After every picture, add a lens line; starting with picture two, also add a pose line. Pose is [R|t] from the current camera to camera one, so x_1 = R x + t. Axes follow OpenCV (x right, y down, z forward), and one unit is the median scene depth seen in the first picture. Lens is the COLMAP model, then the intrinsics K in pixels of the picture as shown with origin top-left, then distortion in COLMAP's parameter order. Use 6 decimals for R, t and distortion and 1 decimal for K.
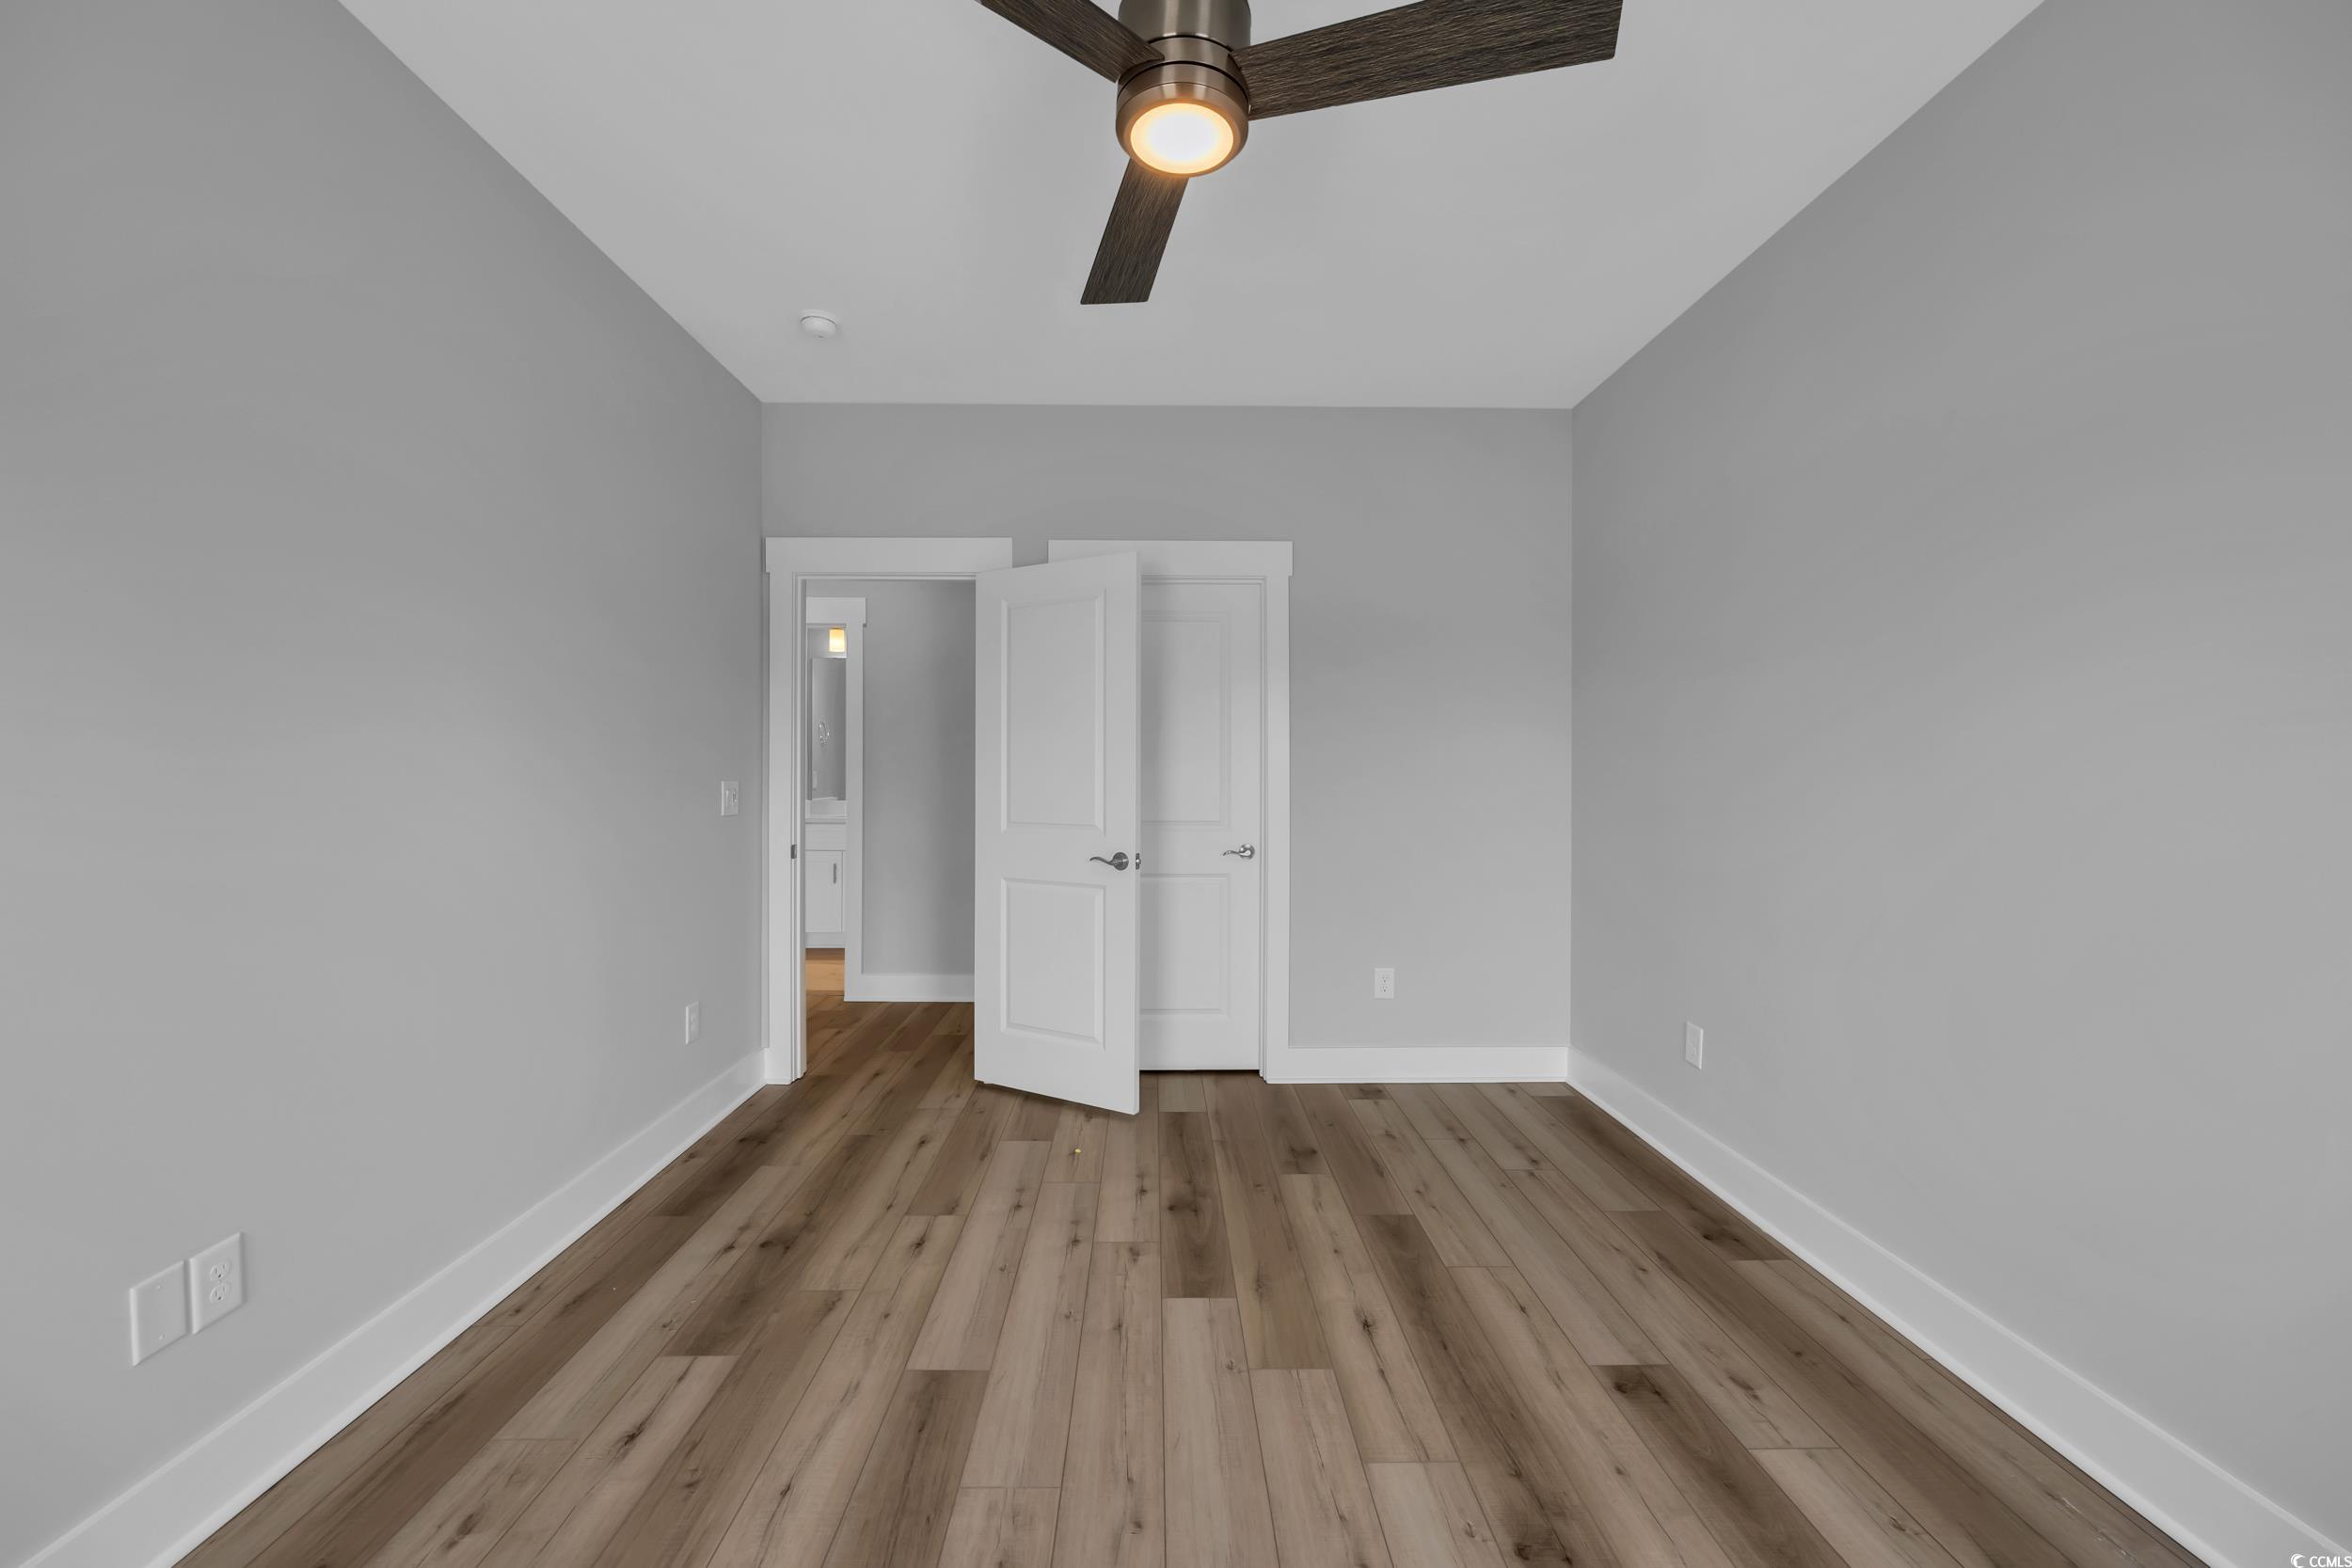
lens RADIAL K [[920.7, 0, 1186.9], [0, 920.7, 779.3], [0, 0, 1]] dist [0.000893, 0.000191]
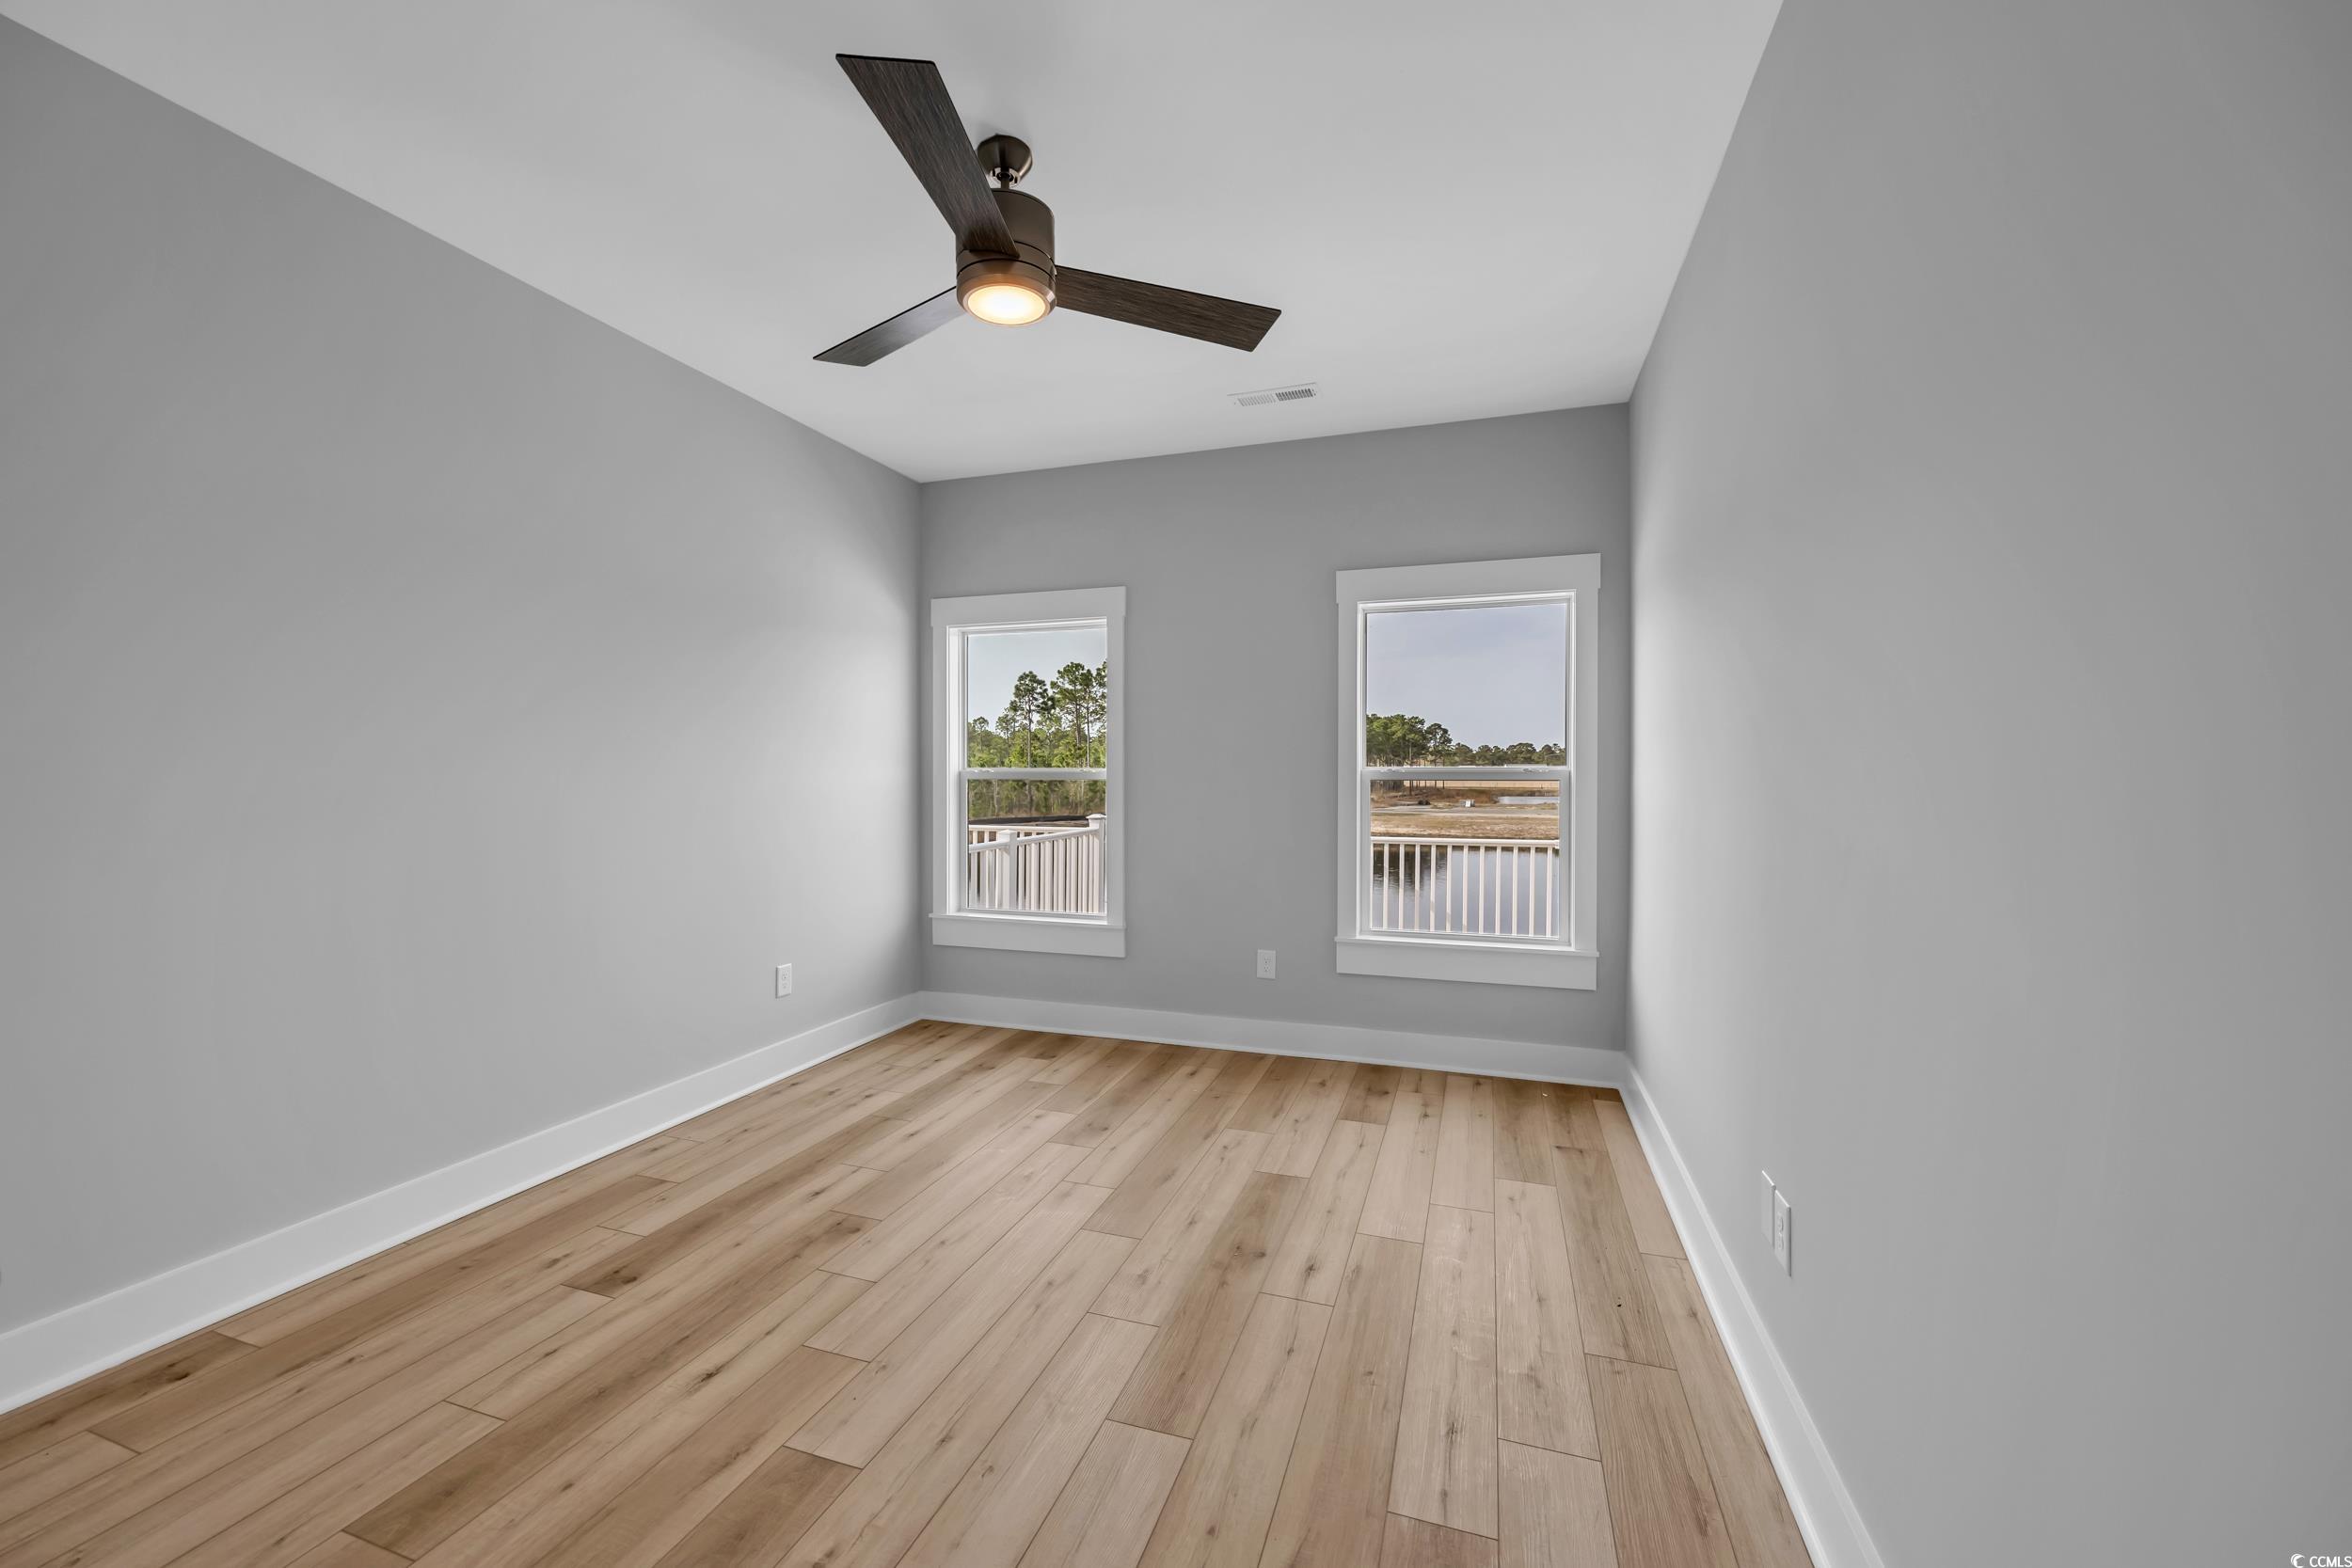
lens RADIAL K [[920.7, 0, 1174.3], [0, 920.7, 789.4], [0, 0, 1]] dist [0.000893, 0.000191]
pose [[-0.935328, -0.011518, 0.353595, -0.589074], [-0.004017, 0.999751, 0.021940, -0.007379], [-0.353760, 0.019101, -0.935141, 1.802190]]
